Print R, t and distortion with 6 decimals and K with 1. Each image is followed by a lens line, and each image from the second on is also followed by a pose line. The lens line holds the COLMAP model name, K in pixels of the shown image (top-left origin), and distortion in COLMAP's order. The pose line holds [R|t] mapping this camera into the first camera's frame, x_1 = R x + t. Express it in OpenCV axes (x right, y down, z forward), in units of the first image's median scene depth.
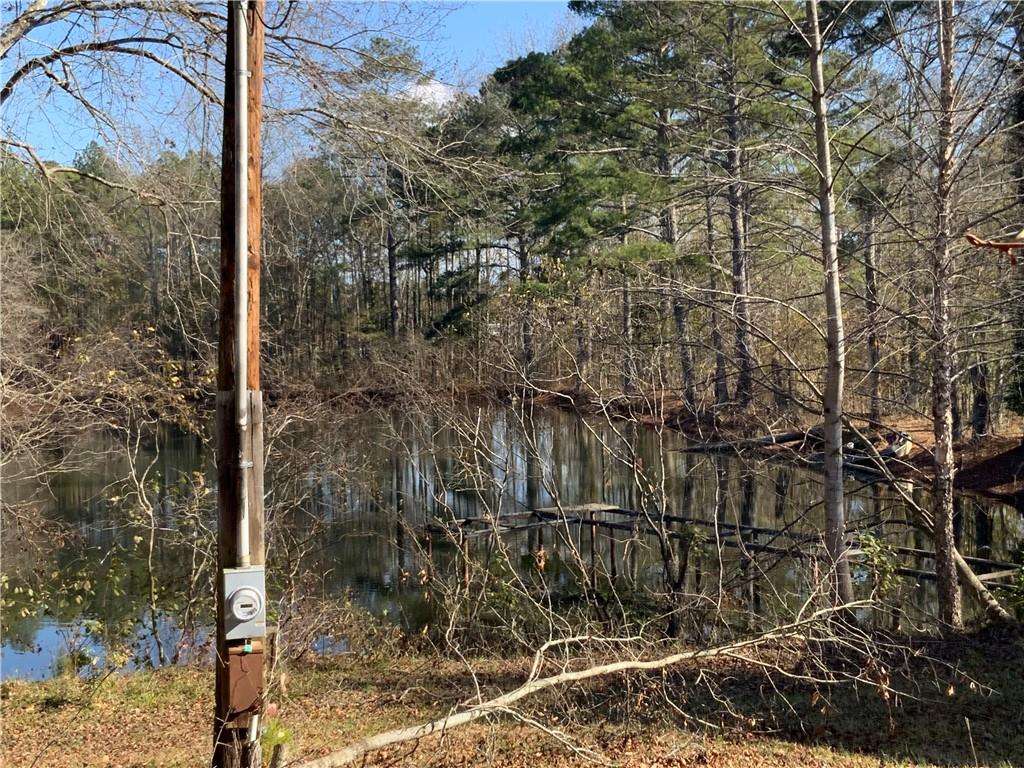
lens RADIAL K [[1459.1, 0, 512.0], [0, 1459.1, 384.0], [0, 0, 1]] dist [0.180576, -0.013443]
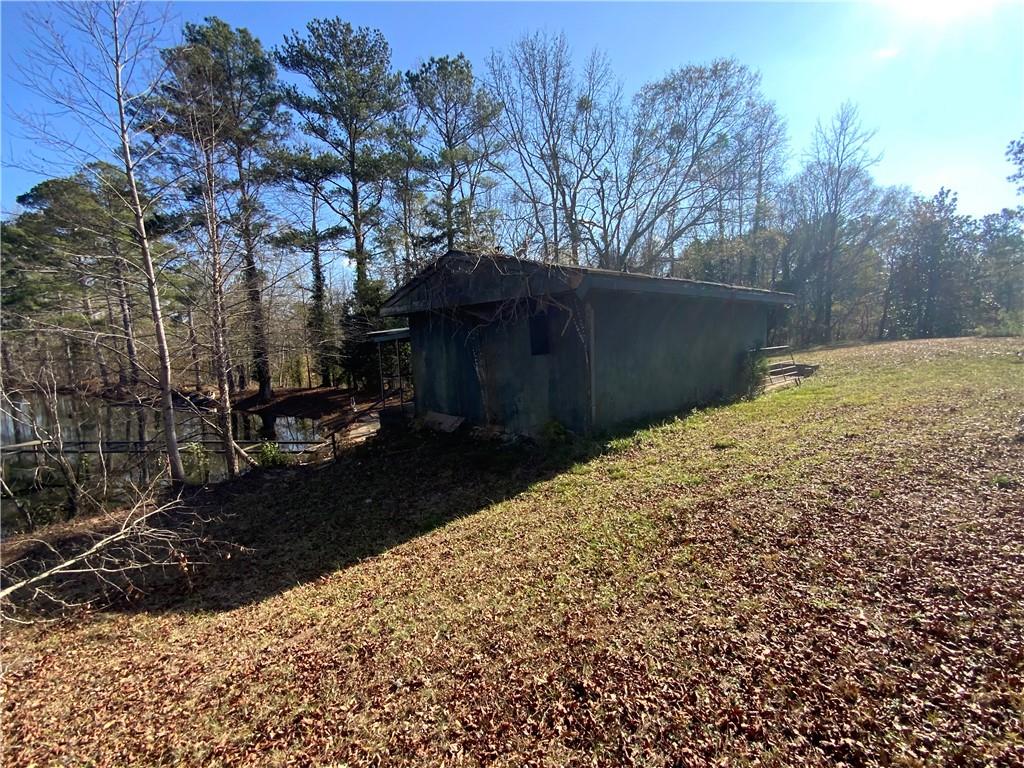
lens RADIAL K [[409.4, 0, 512.0], [0, 409.4, 384.0], [0, 0, 1]] dist [-0.030681, -0.000229]
pose [[0.626699, -0.075499, 0.775595, 0.078356], [0.041569, 0.997117, 0.063474, -0.004890], [-0.778152, -0.007538, 0.628031, 0.229290]]
